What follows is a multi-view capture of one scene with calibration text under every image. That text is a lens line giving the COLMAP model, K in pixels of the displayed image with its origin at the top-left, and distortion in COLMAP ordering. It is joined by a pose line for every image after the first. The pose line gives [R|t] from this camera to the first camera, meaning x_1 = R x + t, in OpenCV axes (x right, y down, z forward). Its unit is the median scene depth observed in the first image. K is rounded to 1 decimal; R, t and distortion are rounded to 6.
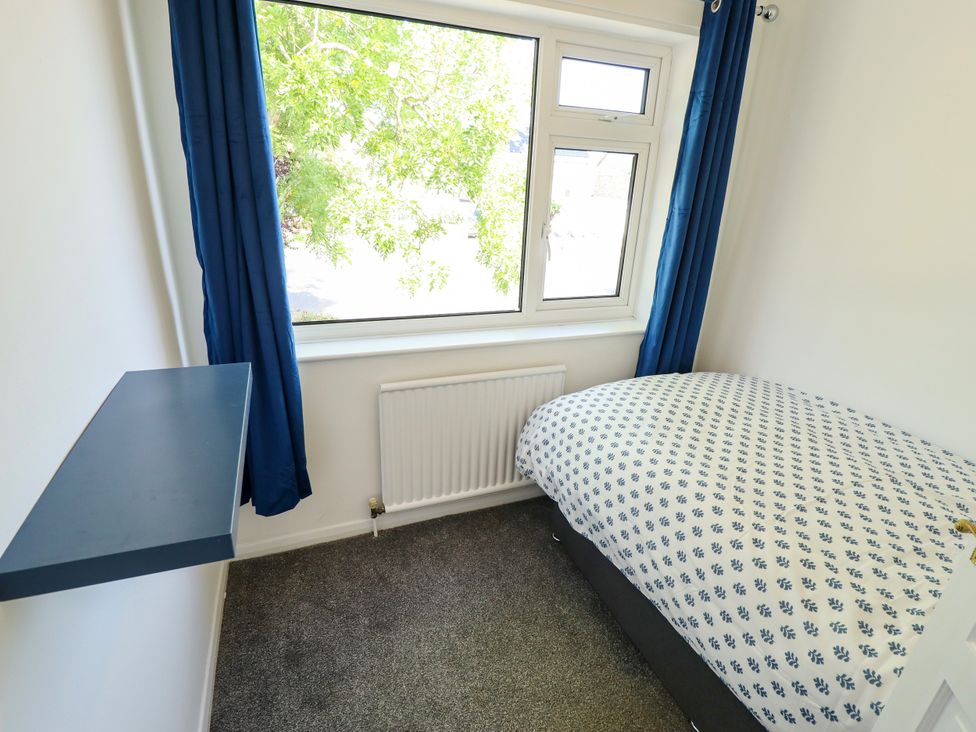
lens RADIAL K [[527.0, 0, 488.0], [0, 527.0, 366.0], [0, 0, 1]] dist [0.003139, -0.015519]
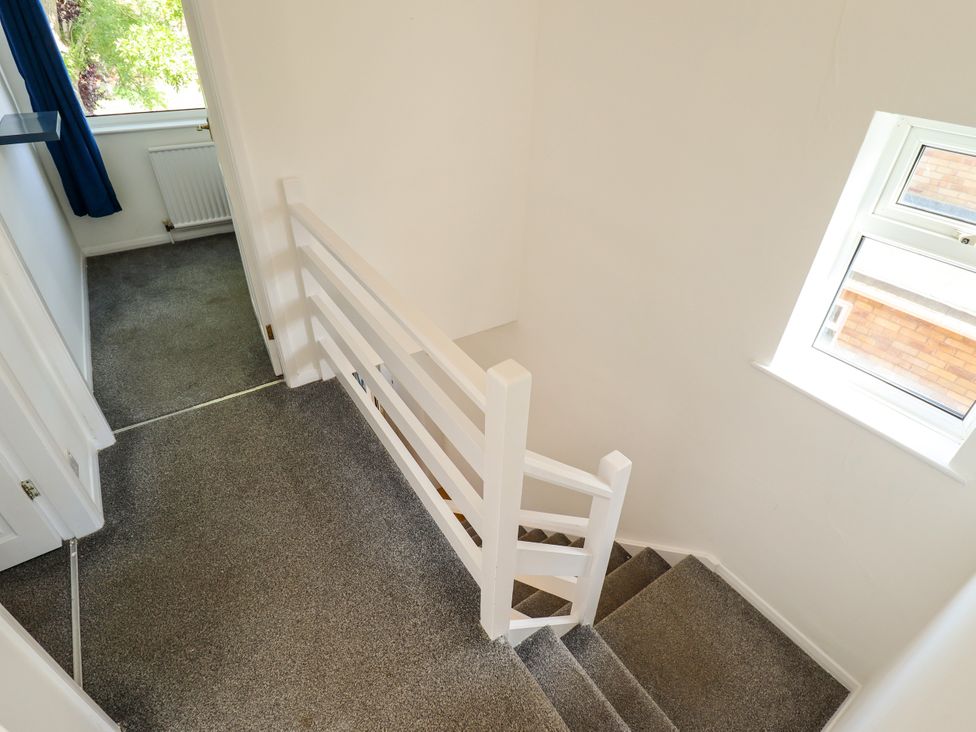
lens RADIAL K [[527.0, 0, 488.0], [0, 527.0, 366.0], [0, 0, 1]] dist [0.003139, -0.015519]
pose [[0.975664, -0.145403, 0.164127, 0.530911], [0.098703, 0.959624, 0.263400, 0.393341], [-0.195800, -0.240790, 0.950622, -1.130315]]
